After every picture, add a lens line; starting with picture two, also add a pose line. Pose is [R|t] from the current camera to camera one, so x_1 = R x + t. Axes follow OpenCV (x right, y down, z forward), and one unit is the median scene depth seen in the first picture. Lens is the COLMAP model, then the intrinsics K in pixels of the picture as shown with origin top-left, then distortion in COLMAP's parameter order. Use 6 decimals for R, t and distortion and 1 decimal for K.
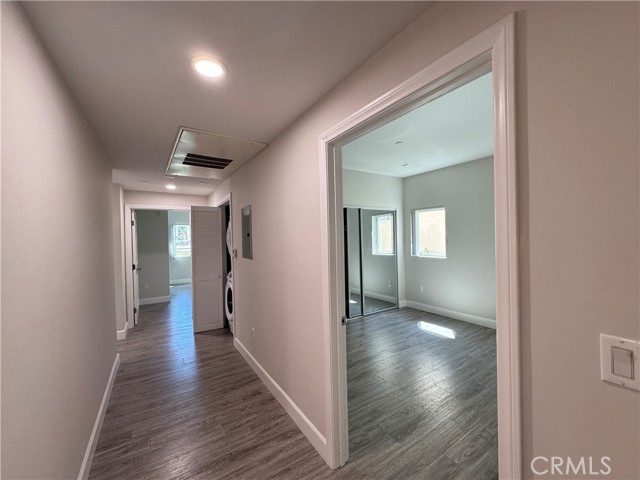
lens RADIAL K [[255.7, 0, 318.7], [0, 255.7, 244.3], [0, 0, 1]] dist [-0.005257, 0.001244]
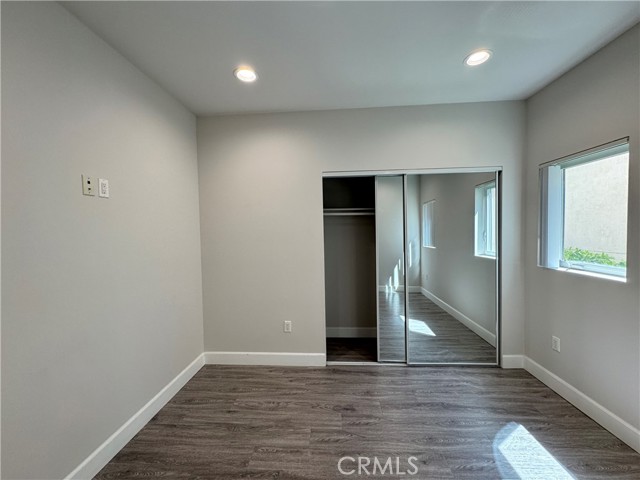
lens RADIAL K [[255.7, 0, 325.9], [0, 255.7, 240.1], [0, 0, 1]] dist [-0.005257, 0.001244]
pose [[0.807650, 0.030761, -0.588859, 0.338207], [-0.016718, 0.999431, 0.029278, -0.008736], [0.589425, -0.013802, 0.807705, 0.421363]]
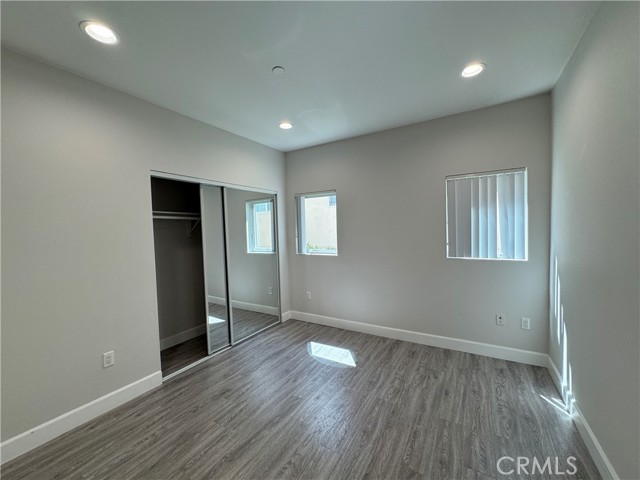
lens RADIAL K [[255.7, 0, 320.9], [0, 255.7, 239.7], [0, 0, 1]] dist [-0.005257, 0.001244]
pose [[0.896376, -0.016481, 0.442988, 0.088314], [0.014158, 0.999863, 0.008550, -0.003778], [-0.443068, -0.001392, 0.896487, 0.277881]]
